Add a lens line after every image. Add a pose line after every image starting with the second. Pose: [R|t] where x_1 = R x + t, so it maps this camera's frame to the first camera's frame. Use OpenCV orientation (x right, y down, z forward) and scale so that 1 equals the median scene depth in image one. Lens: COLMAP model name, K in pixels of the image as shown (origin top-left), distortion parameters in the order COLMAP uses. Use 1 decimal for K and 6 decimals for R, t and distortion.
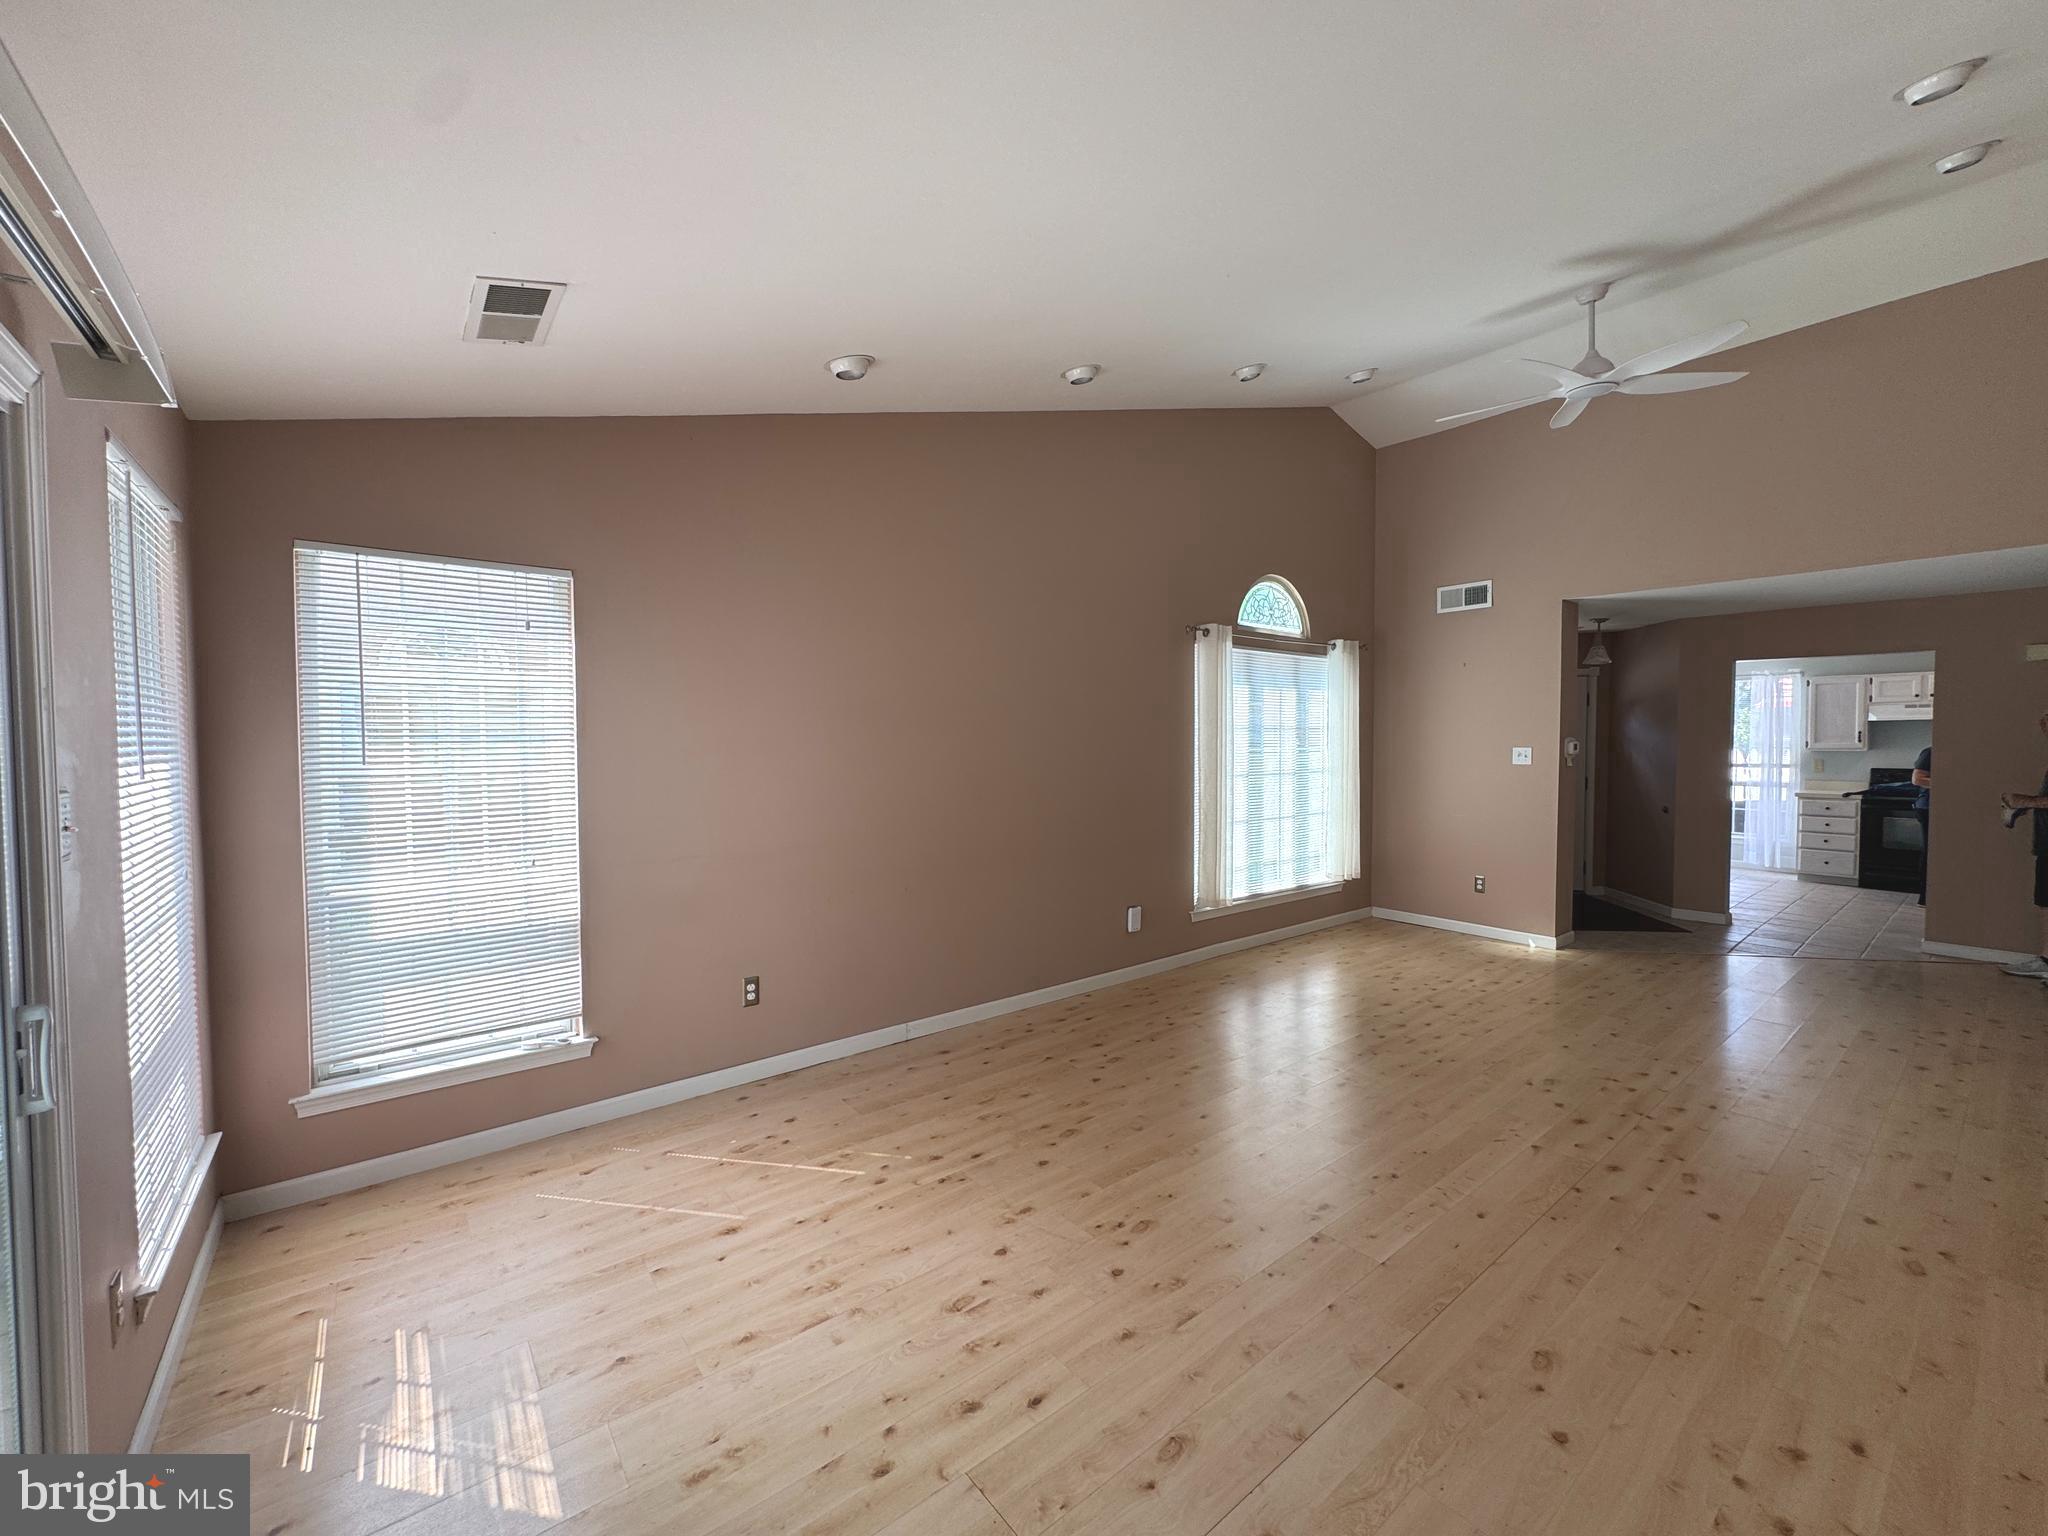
lens RADIAL K [[820.0, 0, 1024.0], [0, 820.0, 768.0], [0, 0, 1]] dist [-0.003523, -0.000267]
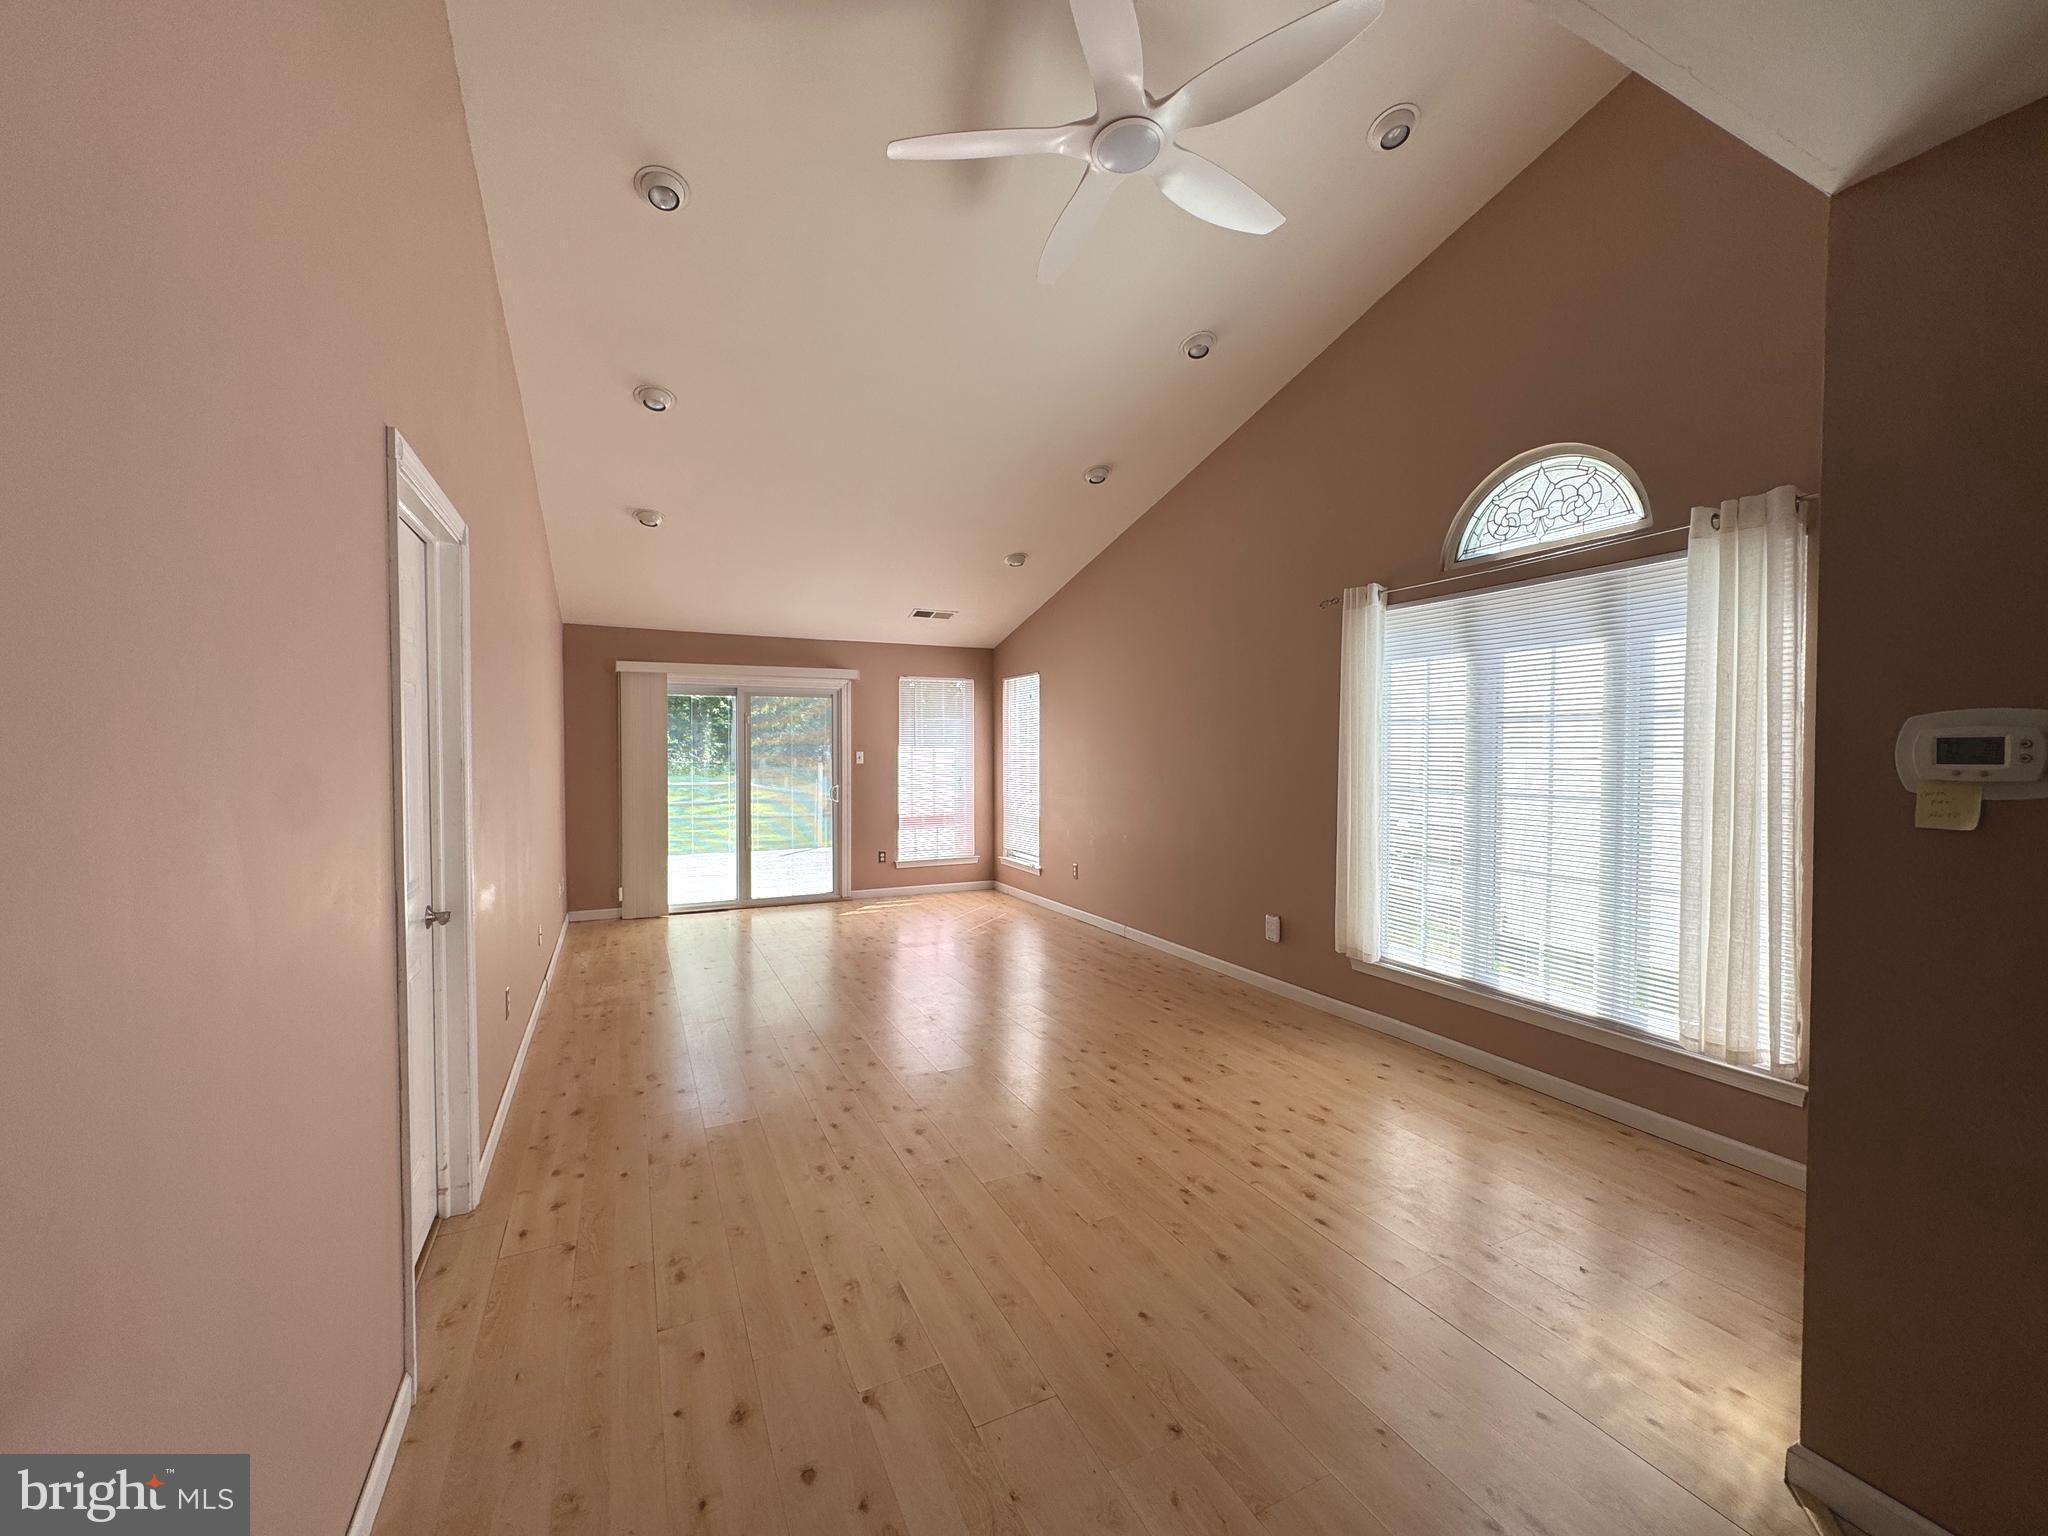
lens RADIAL K [[820.0, 0, 1024.0], [0, 820.0, 768.0], [0, 0, 1]] dist [-0.003523, -0.000267]
pose [[-0.220327, 0.026008, -0.975079, 0.976422], [-0.030857, 0.998958, 0.033618, -0.020603], [0.974938, 0.037495, -0.219294, 0.805465]]
